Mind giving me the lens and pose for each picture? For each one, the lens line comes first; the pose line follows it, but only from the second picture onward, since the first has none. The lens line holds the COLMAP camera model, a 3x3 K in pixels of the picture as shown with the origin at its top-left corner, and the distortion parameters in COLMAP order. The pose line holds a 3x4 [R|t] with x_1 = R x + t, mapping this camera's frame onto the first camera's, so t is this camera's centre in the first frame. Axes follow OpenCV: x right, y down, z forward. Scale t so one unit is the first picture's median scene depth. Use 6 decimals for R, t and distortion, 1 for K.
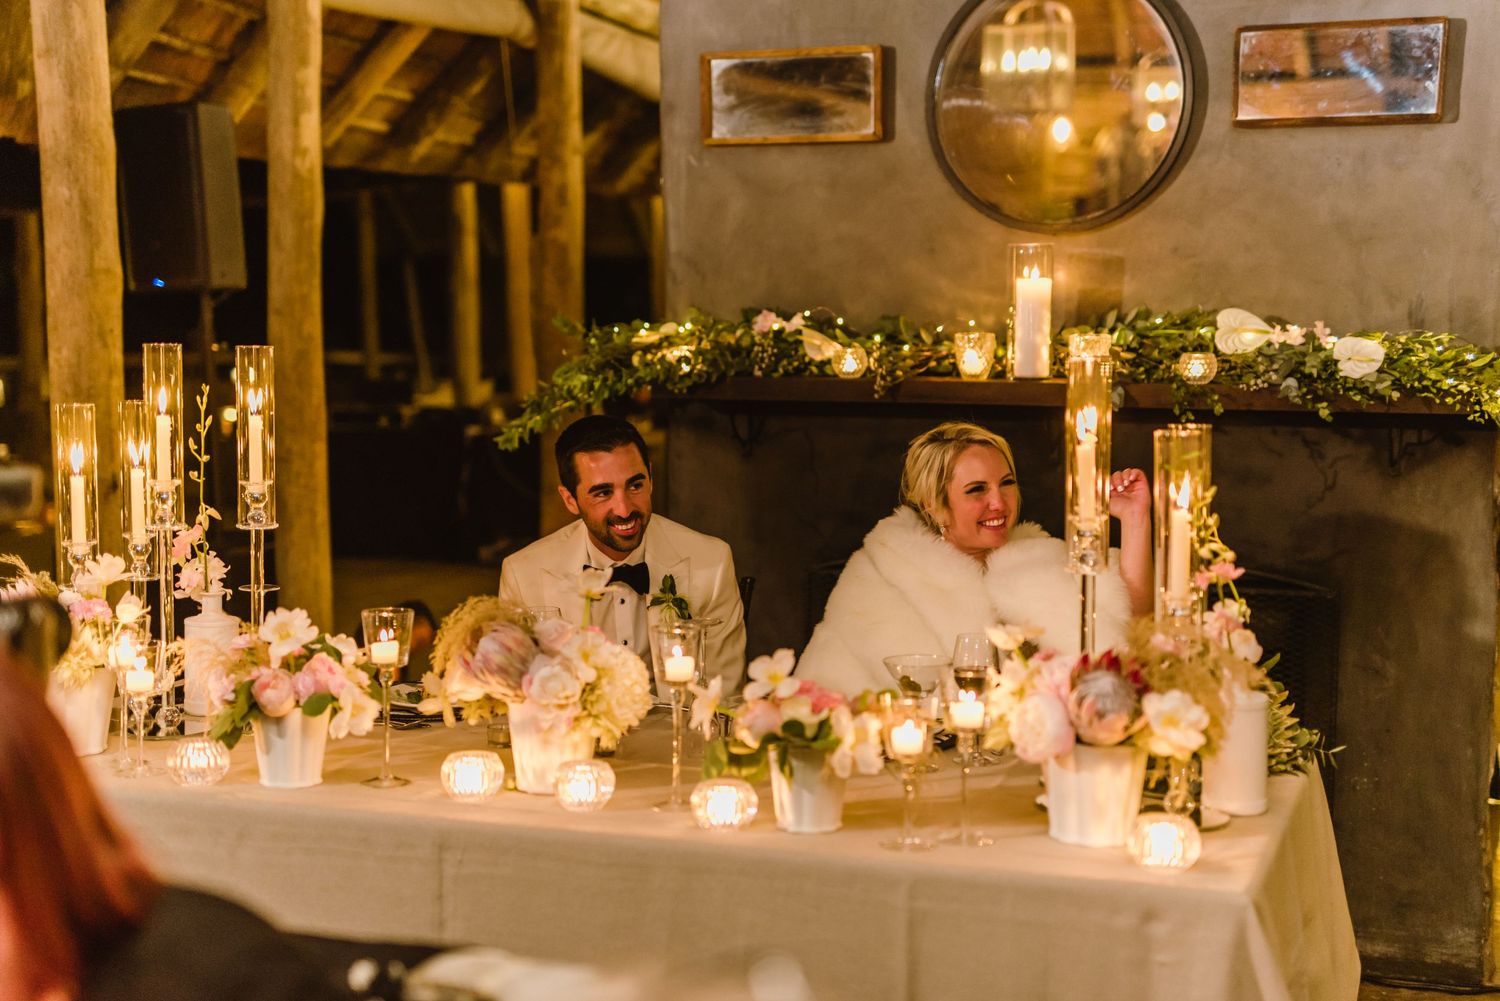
lens RADIAL K [[2086.5, 0, 756.6], [0, 2086.5, 509.4], [0, 0, 1]] dist [0.135203, 0.074414]
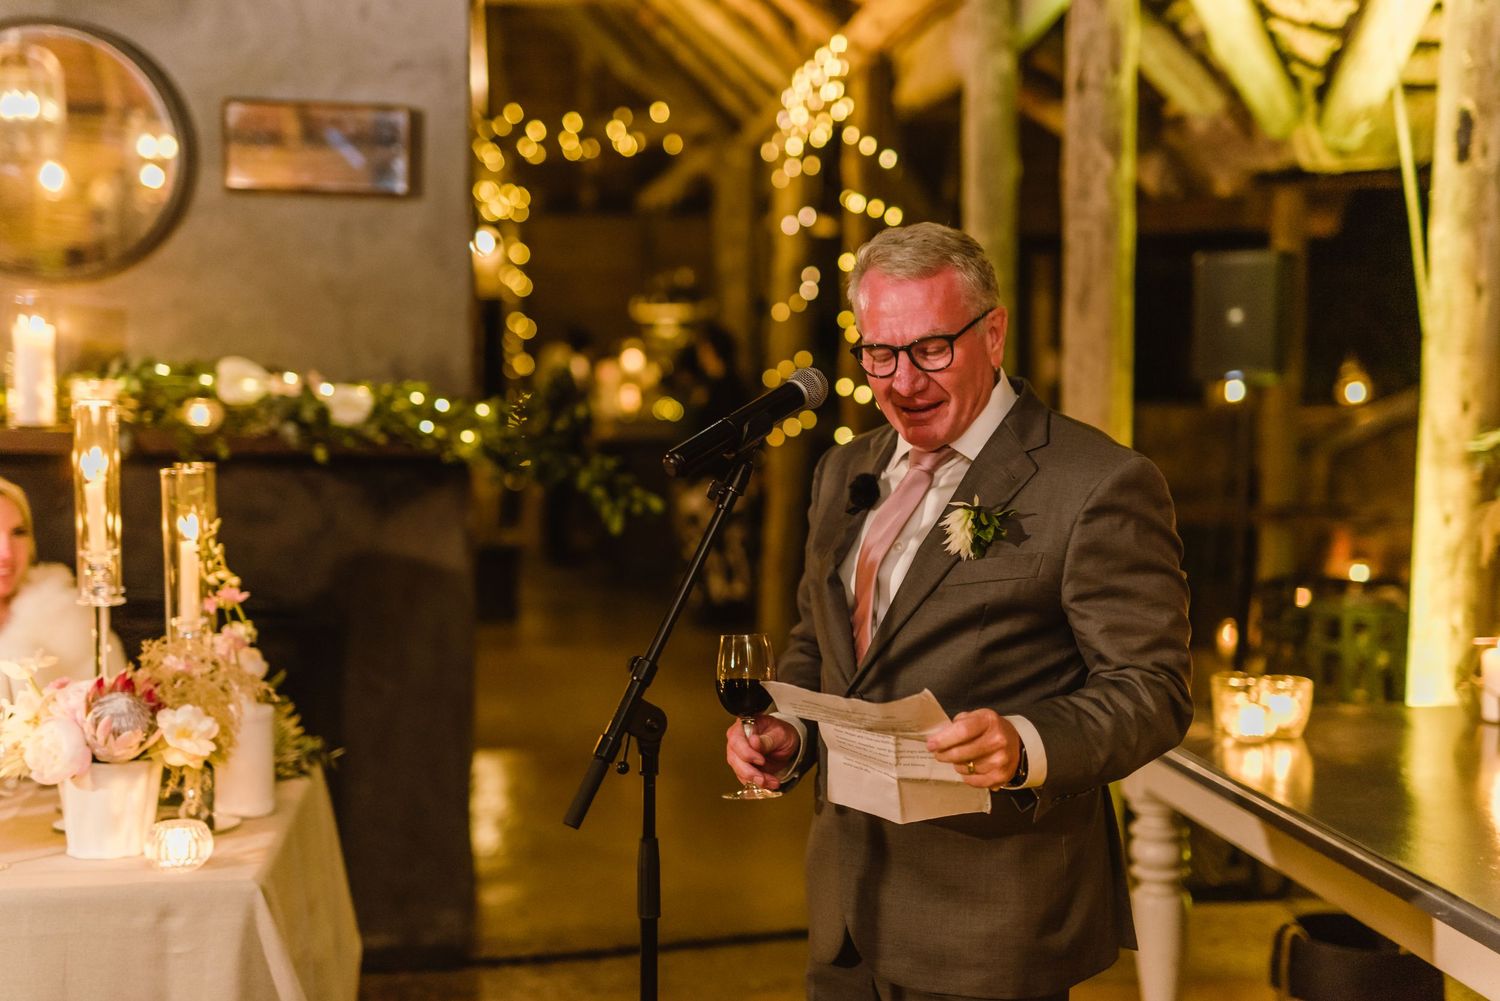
lens RADIAL K [[2086.5, 0, 756.6], [0, 2086.5, 509.4], [0, 0, 1]] dist [0.135203, 0.074414]
pose [[0.895810, -0.026249, 0.443661, -0.011118], [0.037443, 0.999163, -0.016487, 0.007389], [-0.442857, 0.031381, 0.896043, -0.066063]]
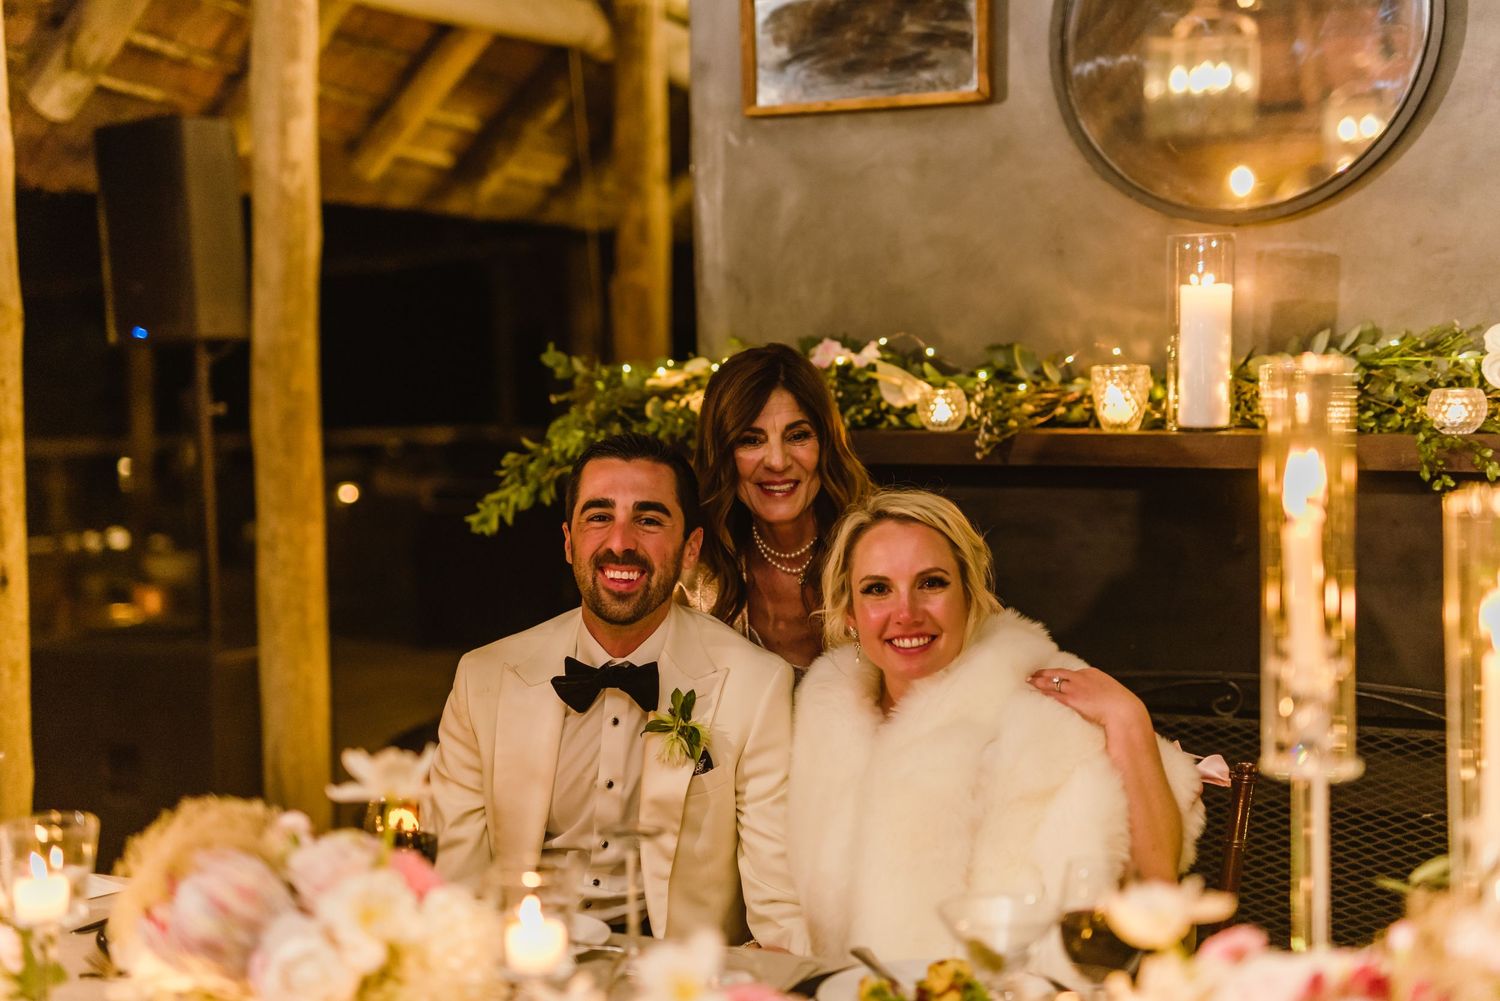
lens RADIAL K [[2086.5, 0, 756.6], [0, 2086.5, 509.4], [0, 0, 1]] dist [0.135203, 0.074414]
pose [[0.996585, -0.002899, -0.082528, 0.041443], [-0.000251, 0.999273, -0.038133, -0.009535], [0.082578, 0.038023, 0.995859, 0.298549]]
